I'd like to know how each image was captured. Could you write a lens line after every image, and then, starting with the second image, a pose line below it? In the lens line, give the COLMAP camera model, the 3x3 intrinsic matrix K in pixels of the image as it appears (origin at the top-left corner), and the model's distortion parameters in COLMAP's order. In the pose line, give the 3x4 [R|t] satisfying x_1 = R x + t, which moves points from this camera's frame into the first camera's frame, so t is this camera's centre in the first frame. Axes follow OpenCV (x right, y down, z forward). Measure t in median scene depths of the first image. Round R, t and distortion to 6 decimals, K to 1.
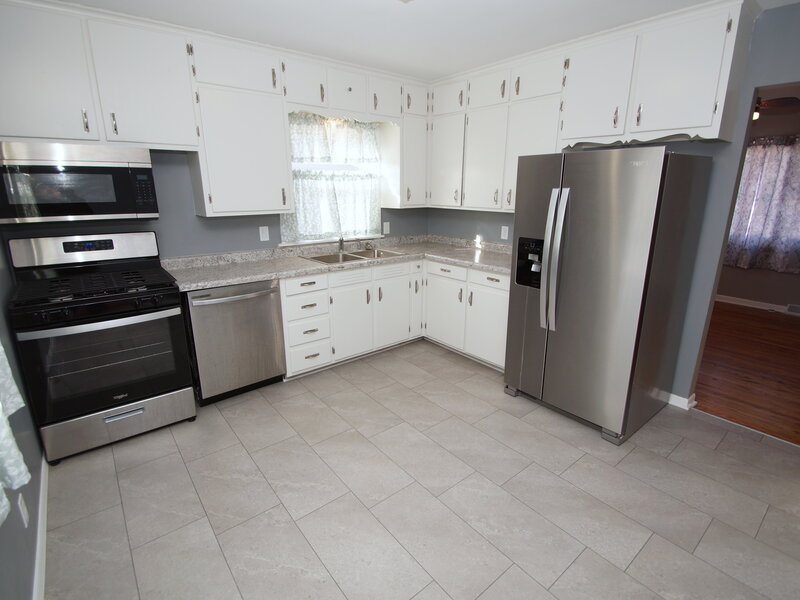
lens RADIAL K [[399.3, 0, 399.8], [0, 399.3, 297.7], [0, 0, 1]] dist [-0.019820, -0.003932]
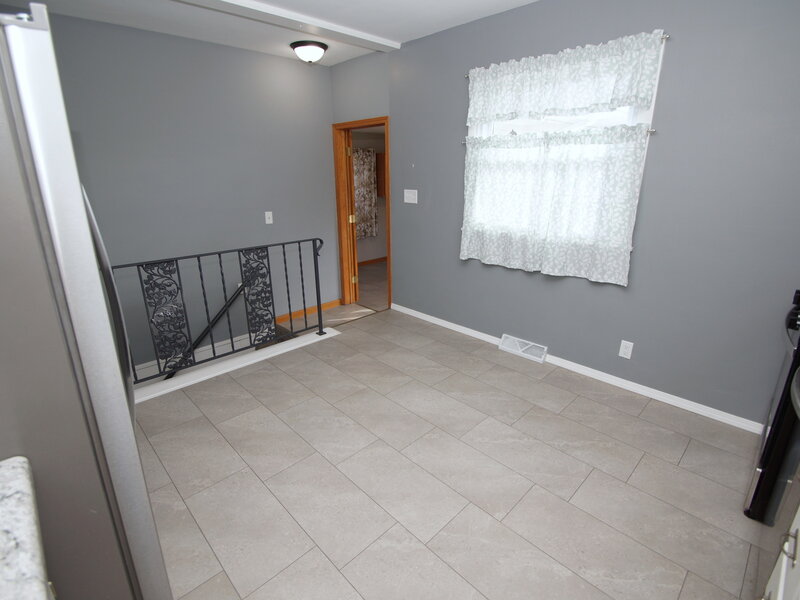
lens RADIAL K [[399.3, 0, 398.8], [0, 399.3, 296.9], [0, 0, 1]] dist [-0.019820, -0.003932]
pose [[-0.995676, 0.033744, -0.086553, 0.104775], [-0.018812, 0.839156, 0.543566, -0.376178], [0.090973, 0.542844, -0.834892, 1.480764]]
